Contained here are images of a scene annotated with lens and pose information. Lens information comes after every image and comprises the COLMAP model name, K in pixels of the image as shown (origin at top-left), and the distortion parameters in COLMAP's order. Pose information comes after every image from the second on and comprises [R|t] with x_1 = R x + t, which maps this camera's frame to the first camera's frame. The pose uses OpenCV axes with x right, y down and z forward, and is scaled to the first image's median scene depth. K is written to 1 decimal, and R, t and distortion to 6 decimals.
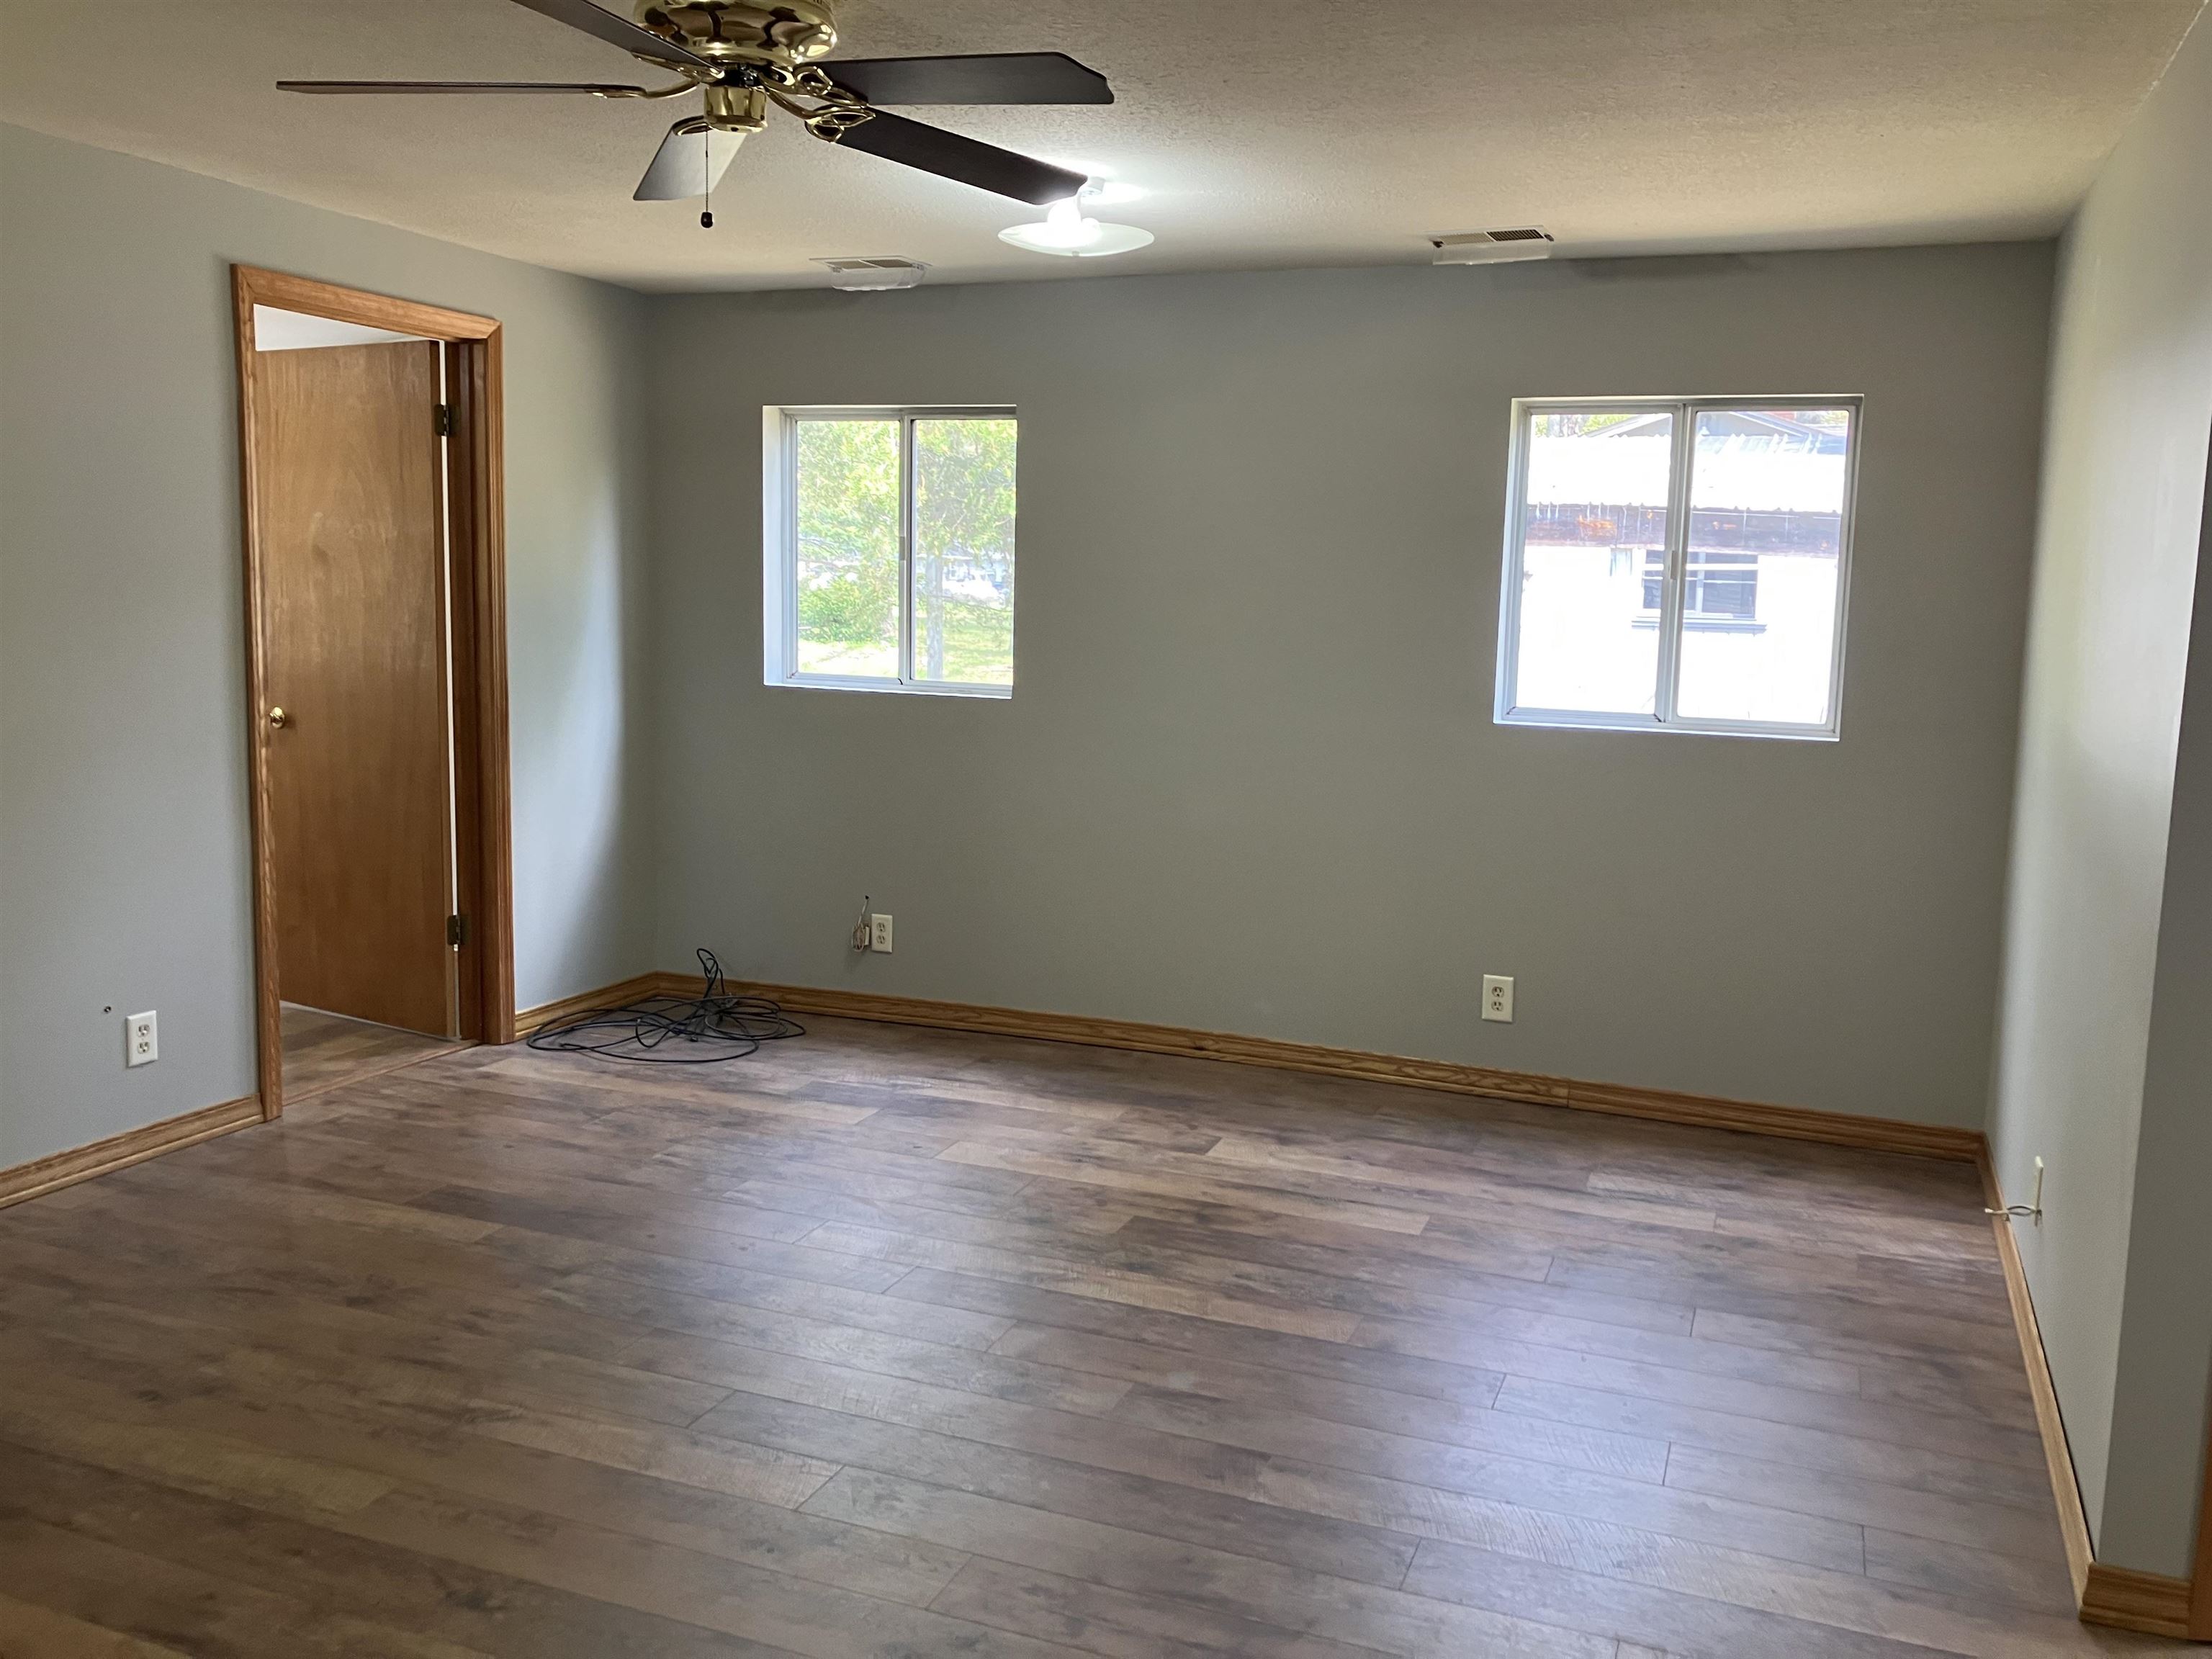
lens RADIAL K [[1840.6, 0, 1101.9], [0, 1840.6, 802.3], [0, 0, 1]] dist [0.084229, -0.200537]
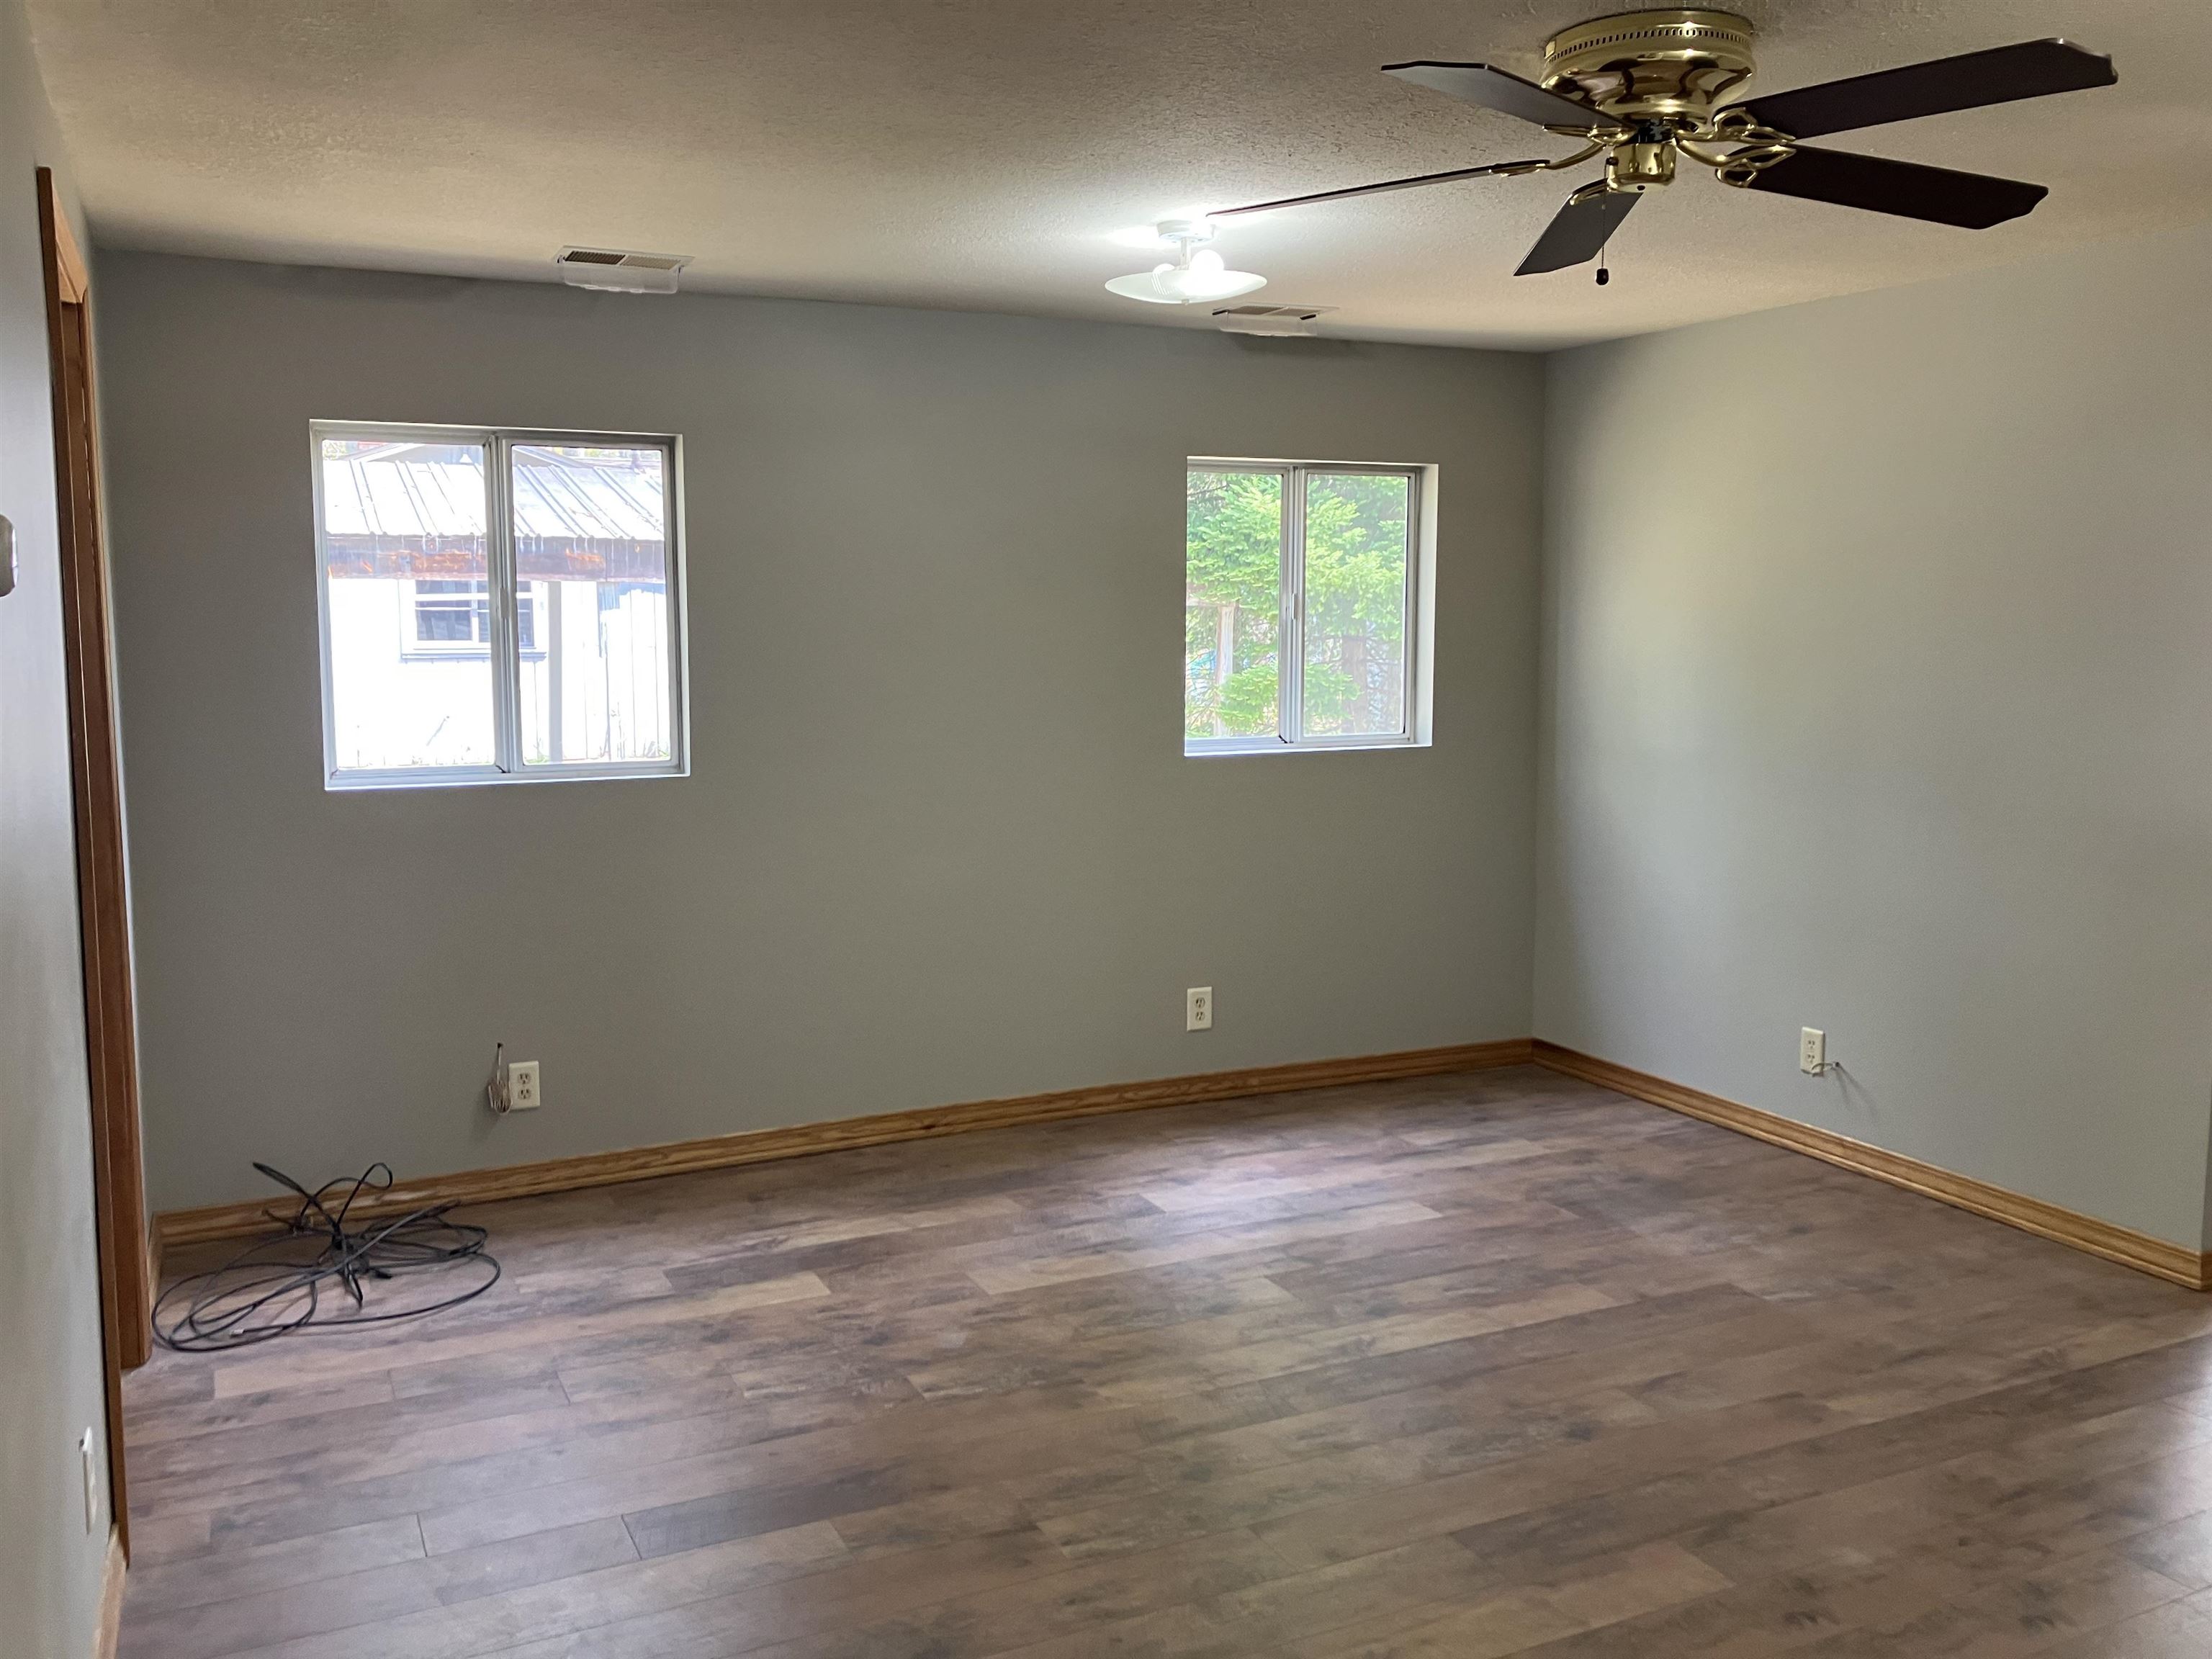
lens RADIAL K [[1840.6, 0, 1101.9], [0, 1840.6, 802.3], [0, 0, 1]] dist [0.084229, -0.200537]
pose [[0.681989, -0.104074, 0.723919, -0.586872], [0.112229, 0.992992, 0.037028, -0.059552], [-0.722700, 0.055992, 0.688890, 0.294601]]
